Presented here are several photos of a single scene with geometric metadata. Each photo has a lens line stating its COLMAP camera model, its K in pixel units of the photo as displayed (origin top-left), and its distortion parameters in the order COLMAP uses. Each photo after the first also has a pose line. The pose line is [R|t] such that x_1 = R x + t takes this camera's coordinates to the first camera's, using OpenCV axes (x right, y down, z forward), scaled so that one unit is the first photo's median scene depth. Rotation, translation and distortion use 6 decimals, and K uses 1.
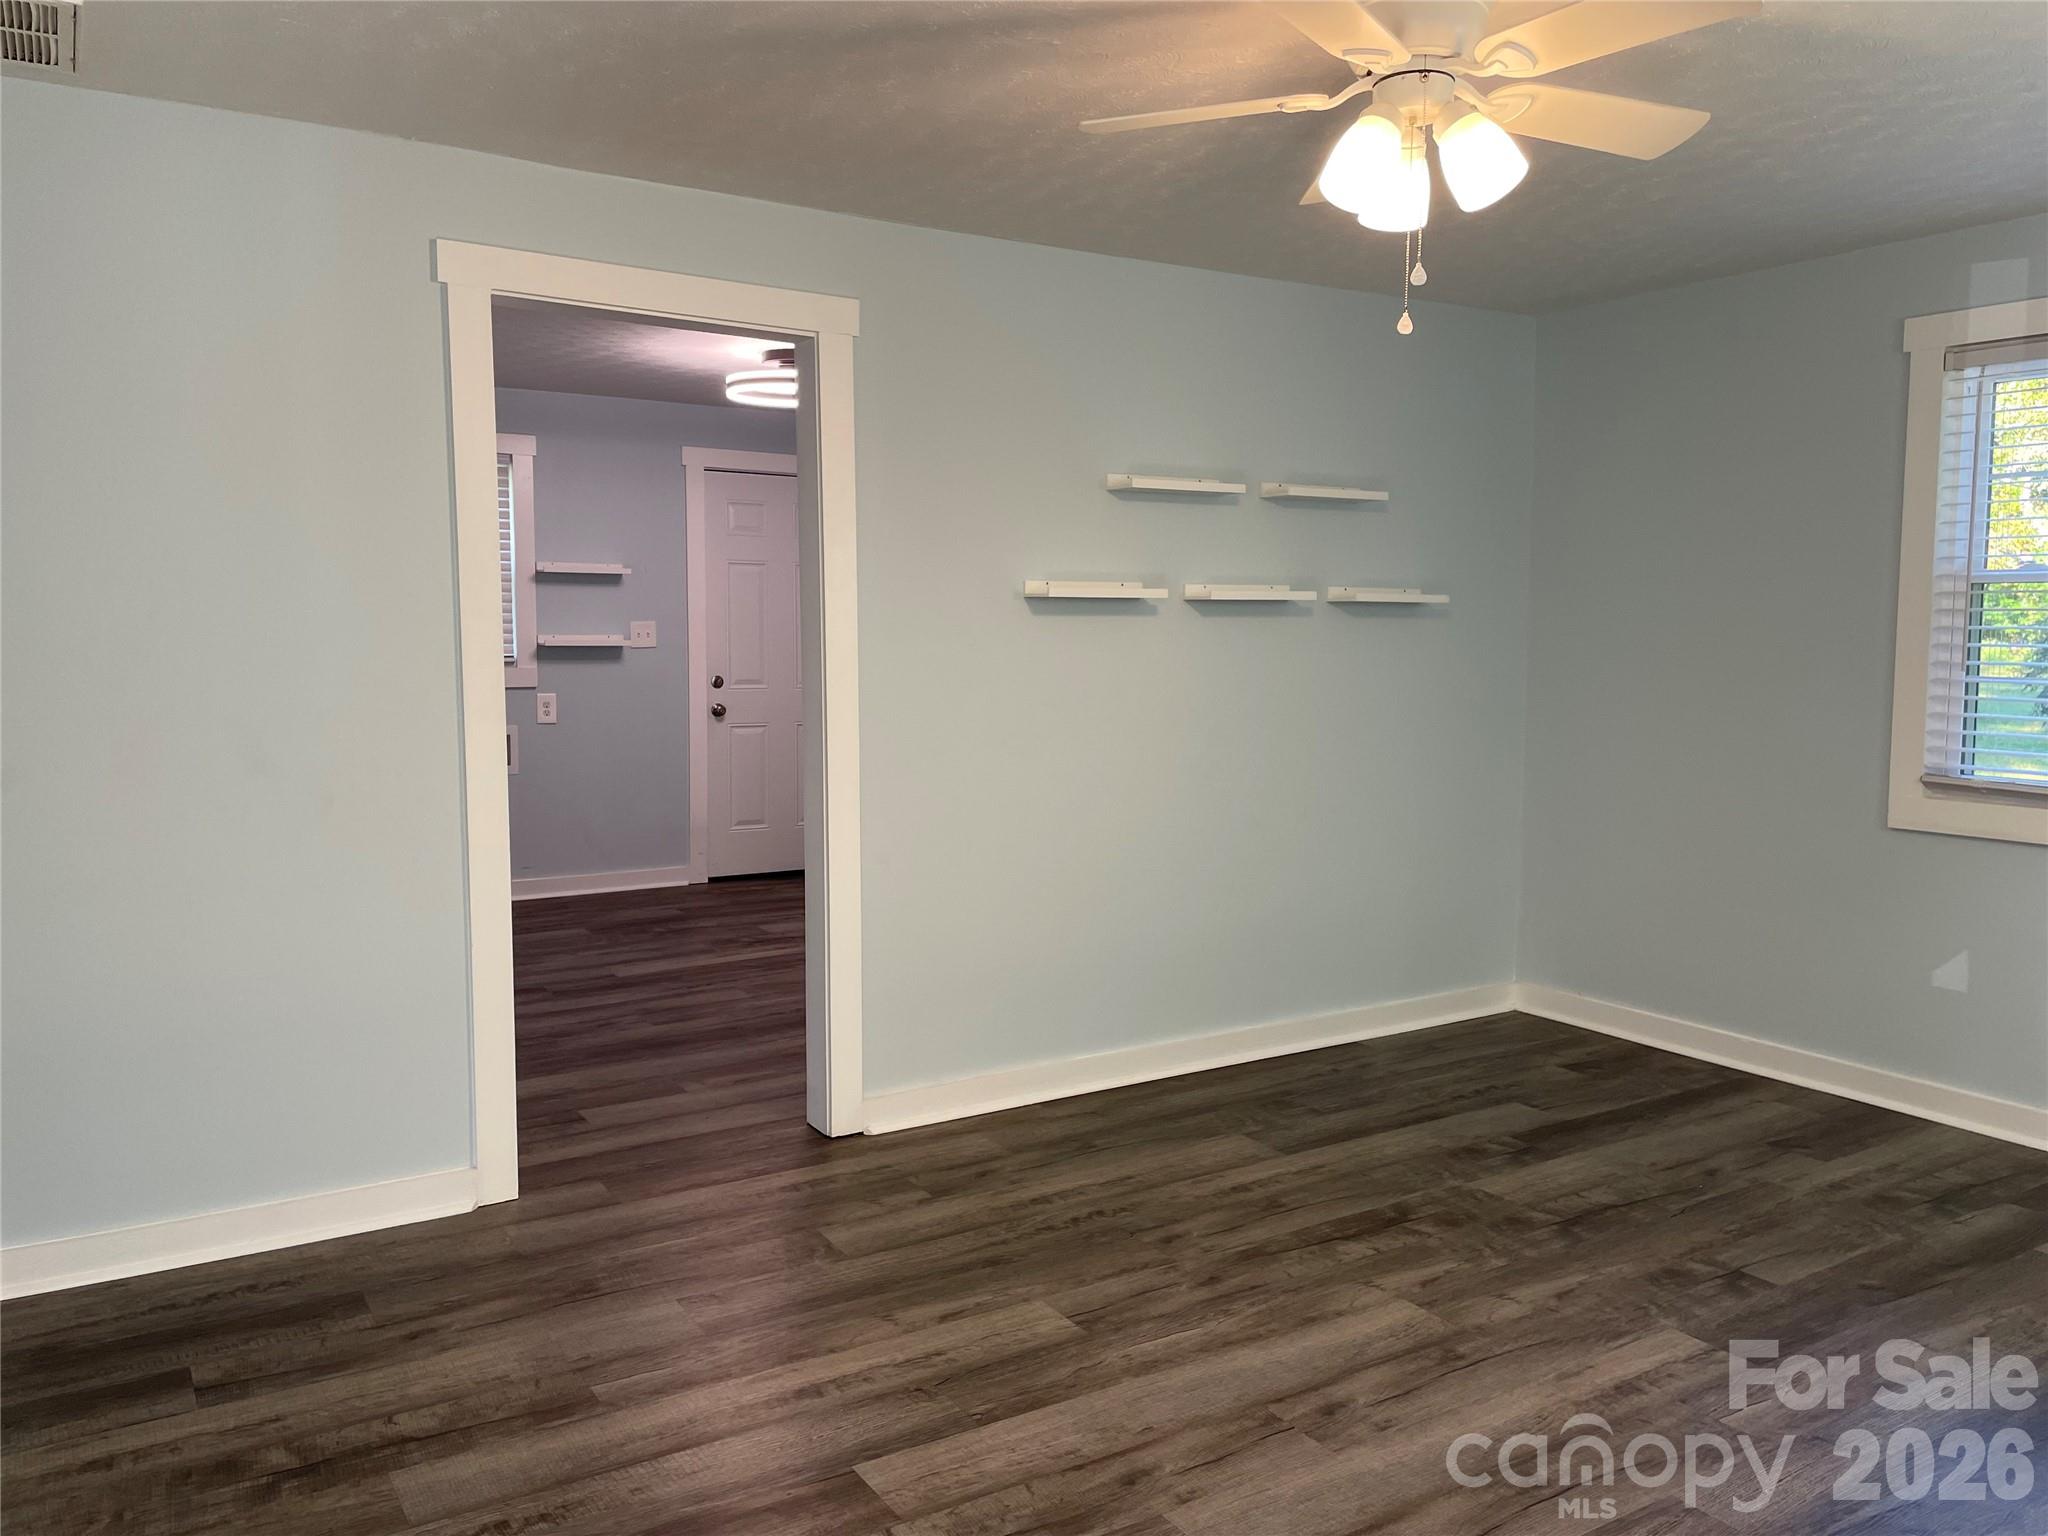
lens RADIAL K [[1530.8, 0, 1026.2], [0, 1530.8, 770.5], [0, 0, 1]] dist [0.075483, -0.101204]
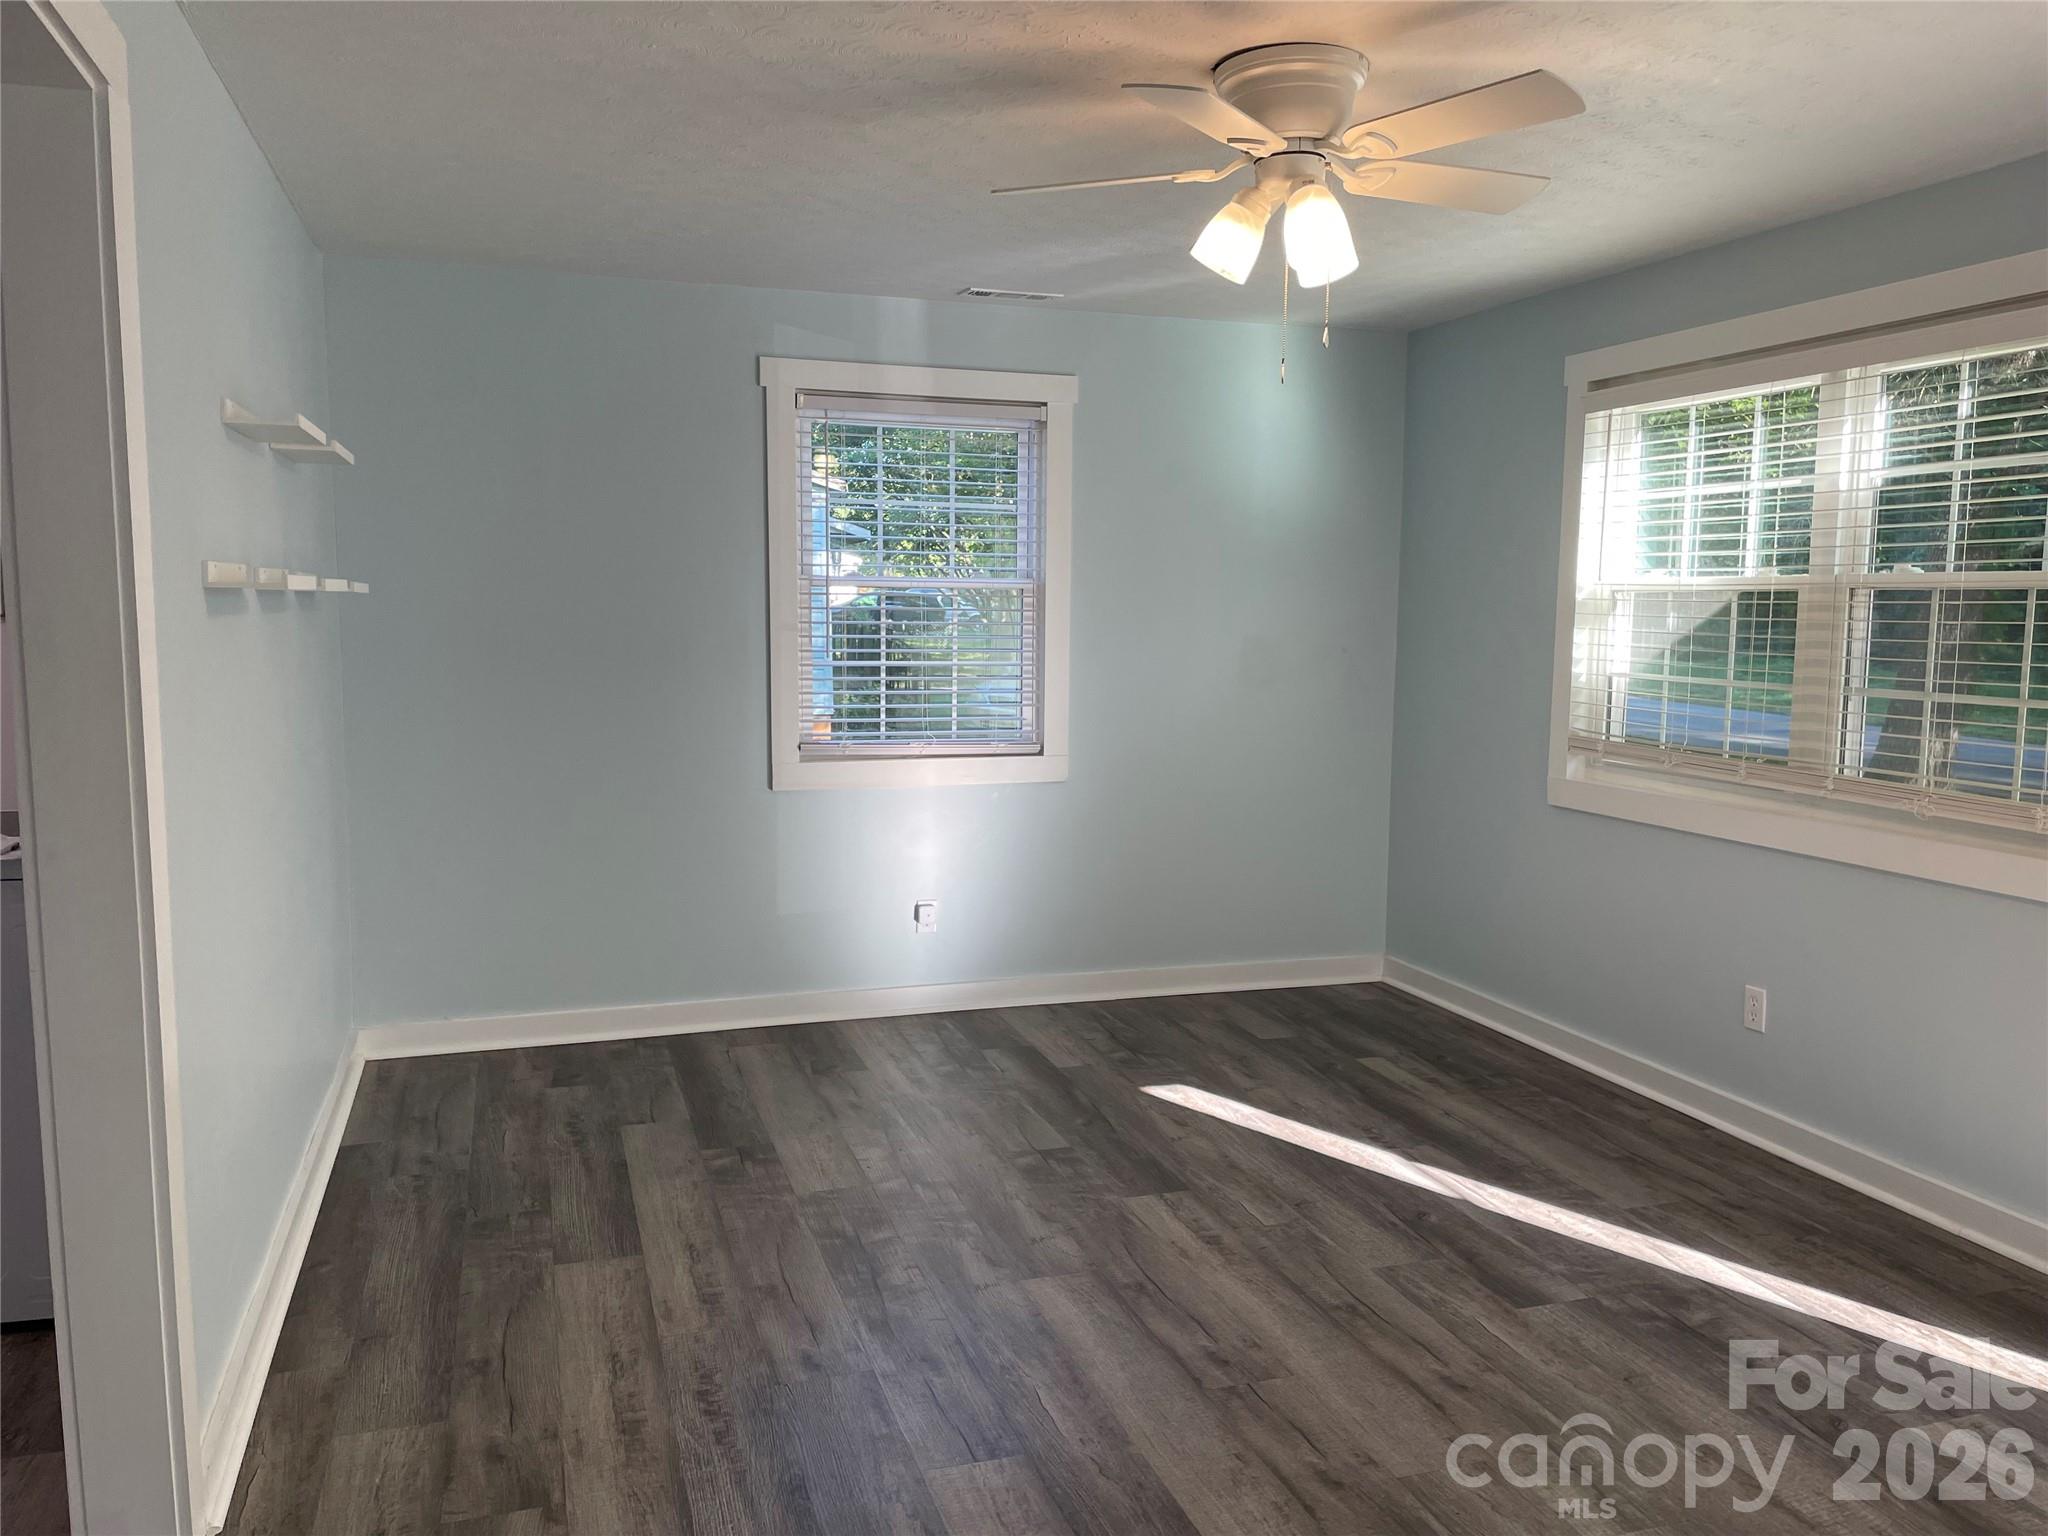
lens RADIAL K [[1530.8, 0, 1026.2], [0, 1530.8, 770.5], [0, 0, 1]] dist [0.075483, -0.101204]
pose [[0.248248, -0.108433, 0.962609, -0.574210], [0.085969, 0.992260, 0.089602, -0.073959], [-0.964874, 0.060511, 0.255648, 0.566700]]
